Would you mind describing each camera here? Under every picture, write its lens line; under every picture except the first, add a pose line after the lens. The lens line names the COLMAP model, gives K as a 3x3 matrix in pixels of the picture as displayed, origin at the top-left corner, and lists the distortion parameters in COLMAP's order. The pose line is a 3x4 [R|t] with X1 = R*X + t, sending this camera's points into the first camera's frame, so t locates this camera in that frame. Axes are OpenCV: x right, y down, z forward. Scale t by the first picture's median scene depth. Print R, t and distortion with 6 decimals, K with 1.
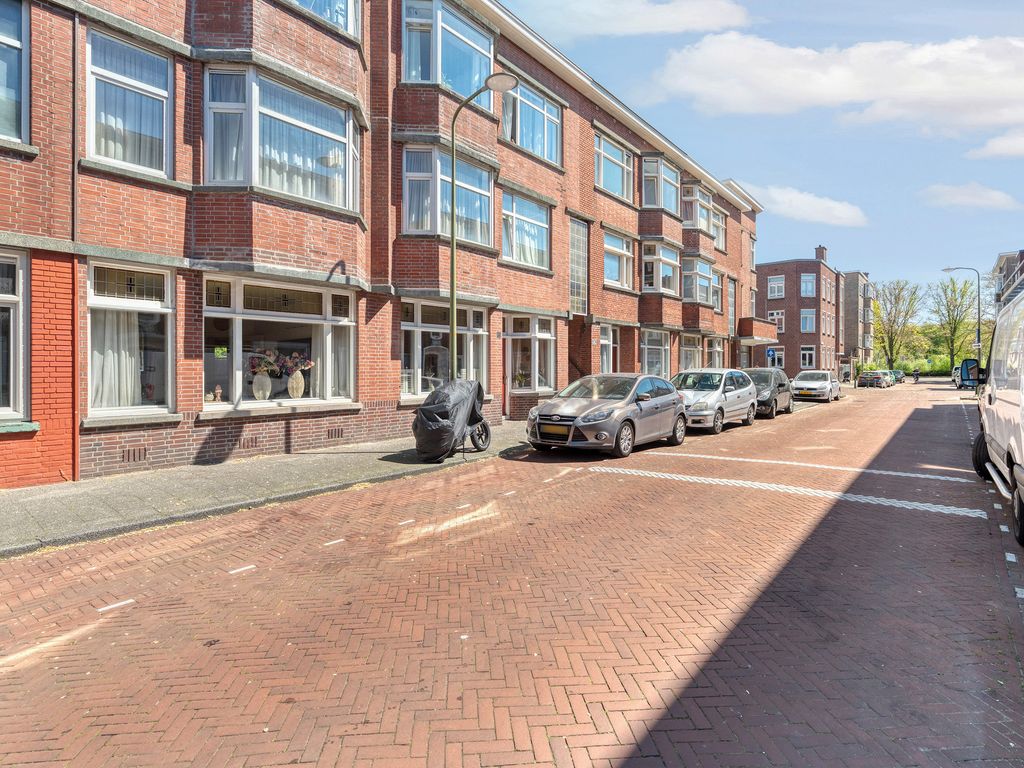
lens RADIAL K [[542.2, 0, 491.2], [0, 542.2, 356.1], [0, 0, 1]] dist [0.000794, 0.000514]
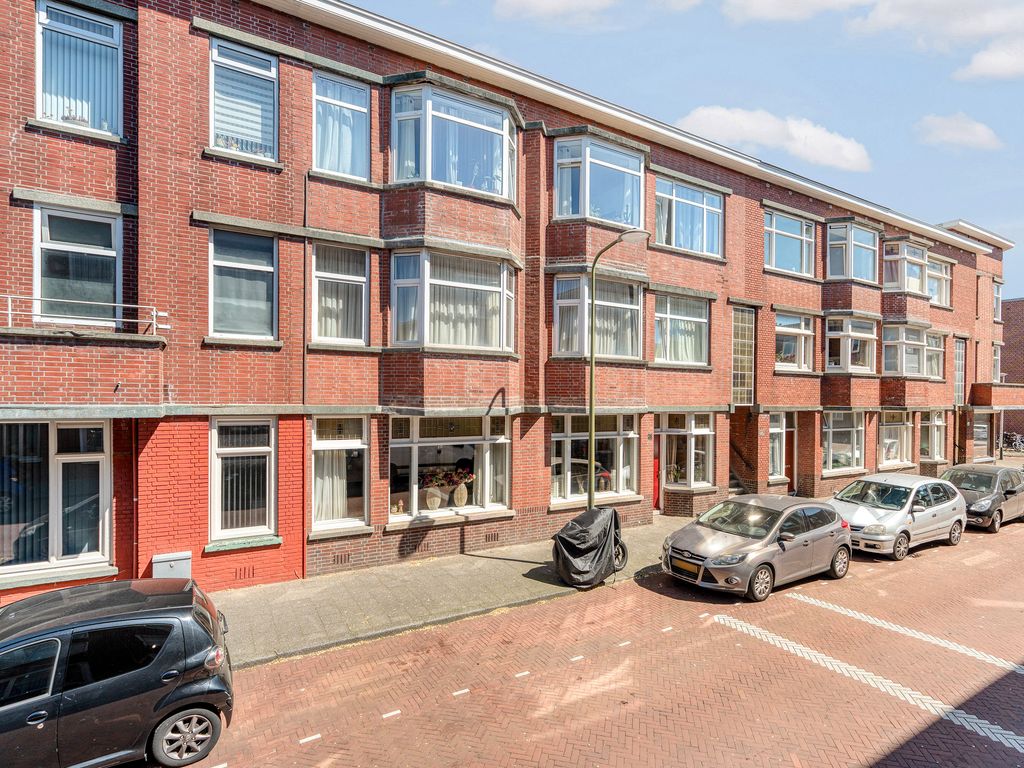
lens RADIAL K [[525.0, 0, 490.6], [0, 525.0, 385.5], [0, 0, 1]] dist [0.000248, 0.000408]
pose [[0.939360, 0.005548, -0.342889, 0.092613], [-0.003621, 0.999974, 0.006260, -0.182833], [0.342915, -0.004639, 0.939355, -0.063556]]
